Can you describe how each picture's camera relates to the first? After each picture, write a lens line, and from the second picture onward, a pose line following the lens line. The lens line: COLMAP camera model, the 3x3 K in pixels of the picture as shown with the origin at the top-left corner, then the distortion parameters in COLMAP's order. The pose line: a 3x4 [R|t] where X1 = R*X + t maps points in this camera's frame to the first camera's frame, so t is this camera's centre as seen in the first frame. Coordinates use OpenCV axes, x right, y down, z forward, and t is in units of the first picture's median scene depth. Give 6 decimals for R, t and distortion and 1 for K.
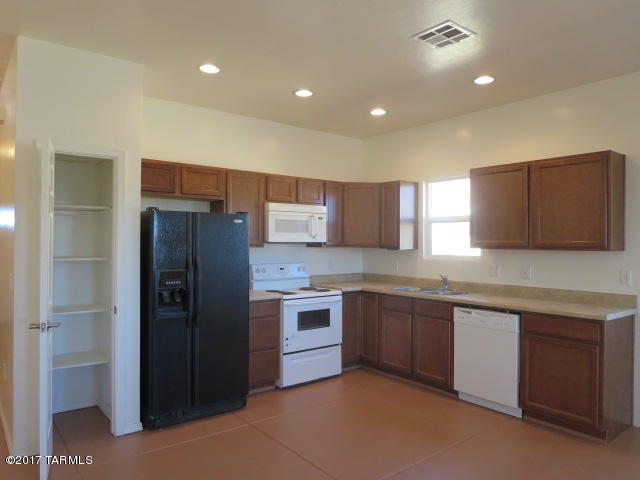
lens RADIAL K [[456.4, 0, 320.0], [0, 456.4, 240.0], [0, 0, 1]] dist [-0.020878, 0.002998]
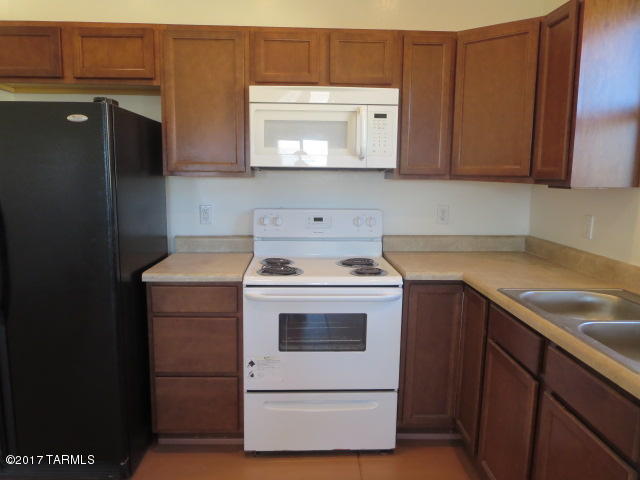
lens RADIAL K [[464.8, 0, 320.0], [0, 464.8, 240.0], [0, 0, 1]] dist [-0.026352, -0.000410]
pose [[0.808420, 0.086746, -0.582179, 0.270825], [-0.004874, 0.990033, 0.140749, 0.012984], [0.588586, -0.110947, 0.800785, 0.659846]]
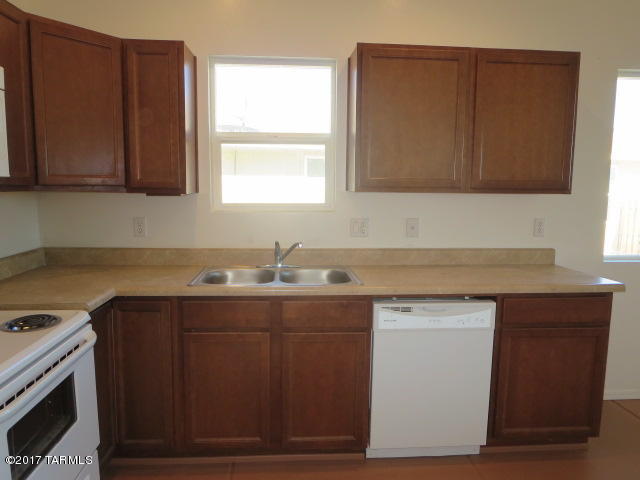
lens RADIAL K [[456.4, 0, 320.0], [0, 456.4, 240.0], [0, 0, 1]] dist [-0.020878, 0.002998]
pose [[0.559980, -0.103663, 0.821996, -0.158875], [-0.010809, 0.991143, 0.132358, 0.004317], [-0.828436, -0.083003, 0.553899, 0.723659]]
